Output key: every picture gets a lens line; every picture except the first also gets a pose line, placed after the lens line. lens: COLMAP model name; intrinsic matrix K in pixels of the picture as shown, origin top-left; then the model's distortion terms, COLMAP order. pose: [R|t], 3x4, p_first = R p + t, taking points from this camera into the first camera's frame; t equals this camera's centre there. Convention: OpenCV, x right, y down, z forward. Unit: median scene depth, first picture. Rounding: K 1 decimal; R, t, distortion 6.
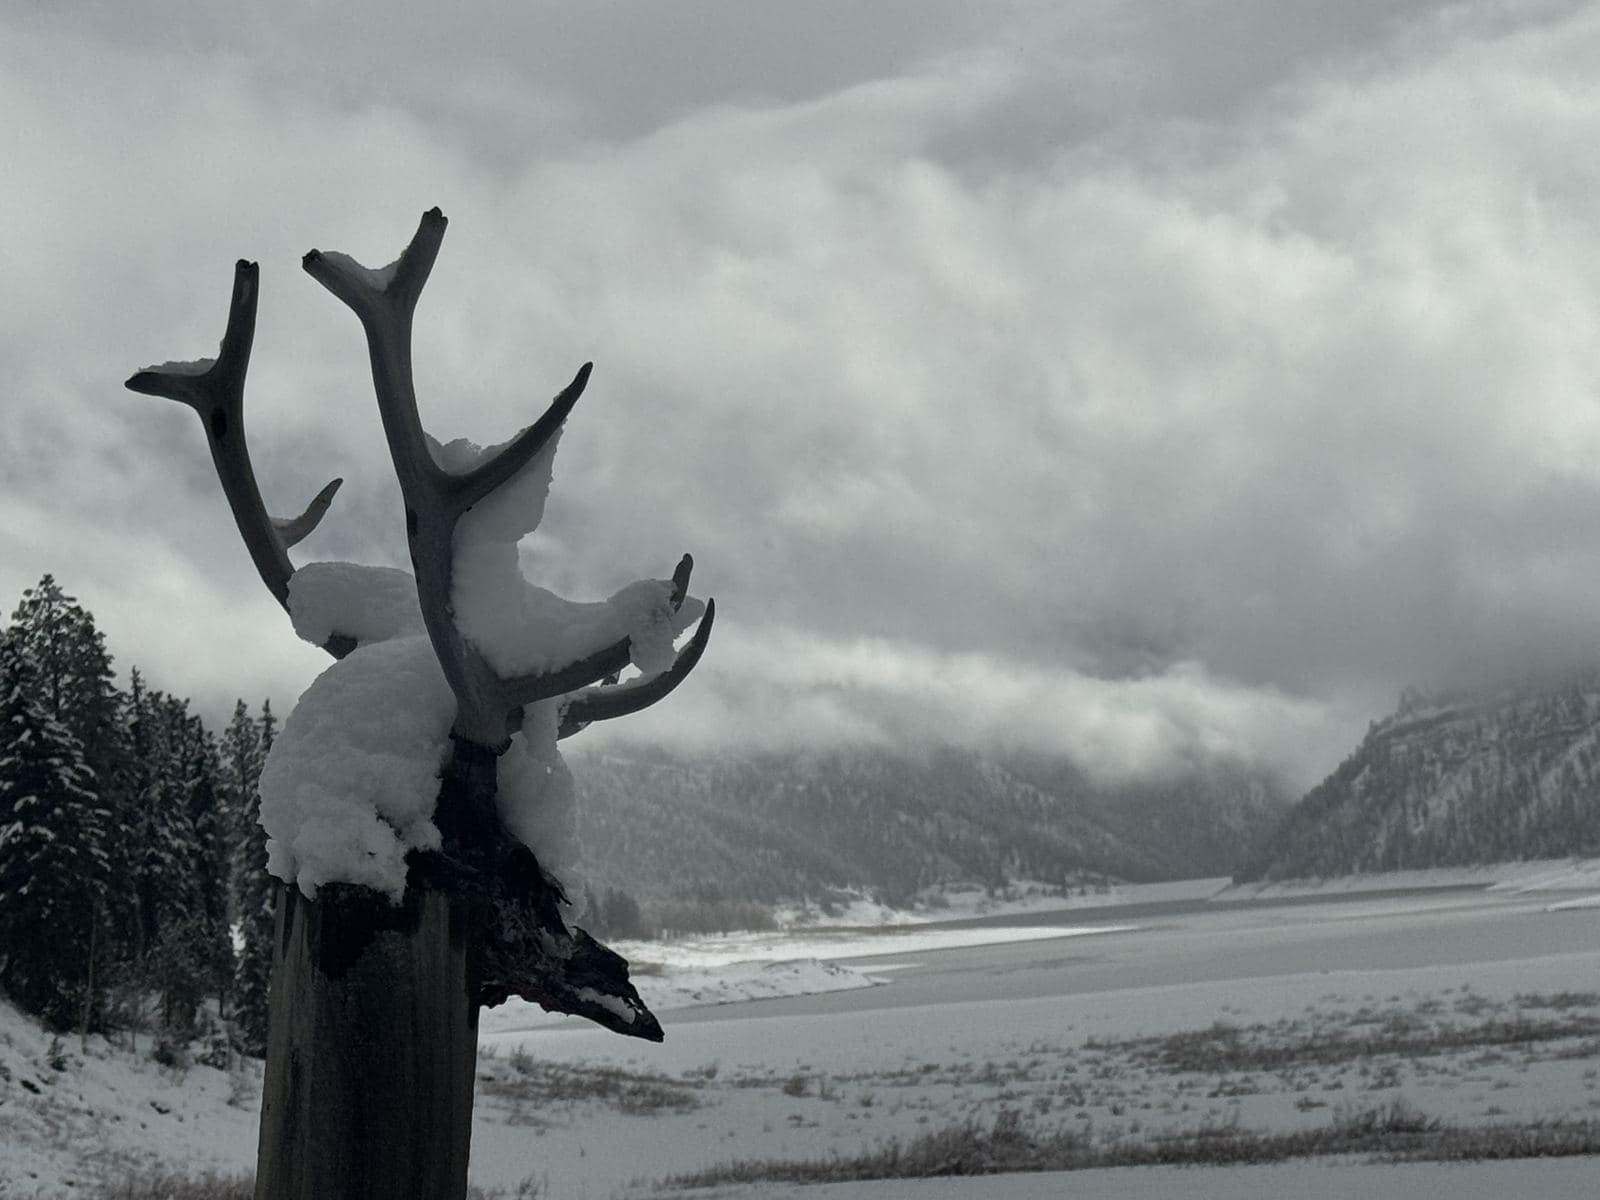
lens RADIAL K [[3499.5, 0, 800.0], [0, 3499.5, 600.0], [0, 0, 1]] dist [0.059267, 0.087066]
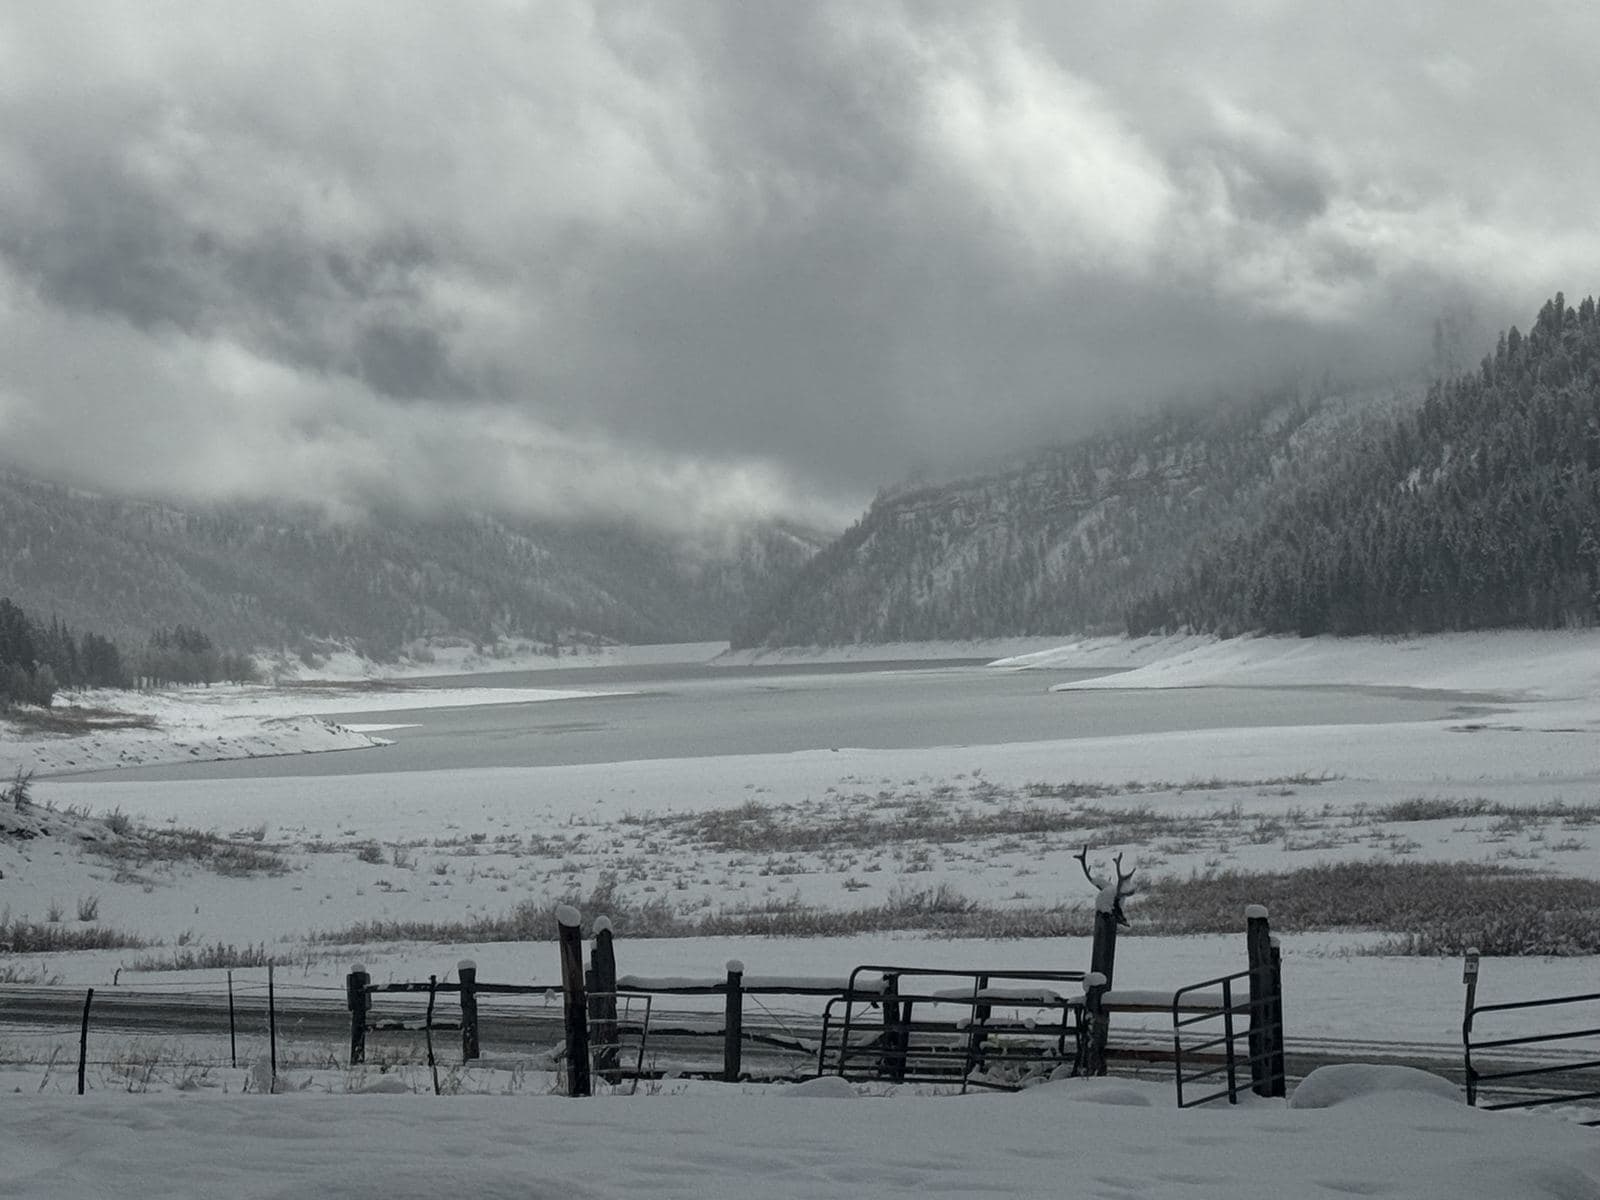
lens RADIAL K [[2976.2, 0, 800.0], [0, 2976.2, 600.0], [0, 0, 1]] dist [0.012838, 0.004343]
pose [[0.992794, 0.039973, 0.112974, 0.048760], [-0.045426, 0.997903, 0.046108, 0.028530], [-0.110894, -0.050908, 0.992528, 0.181162]]
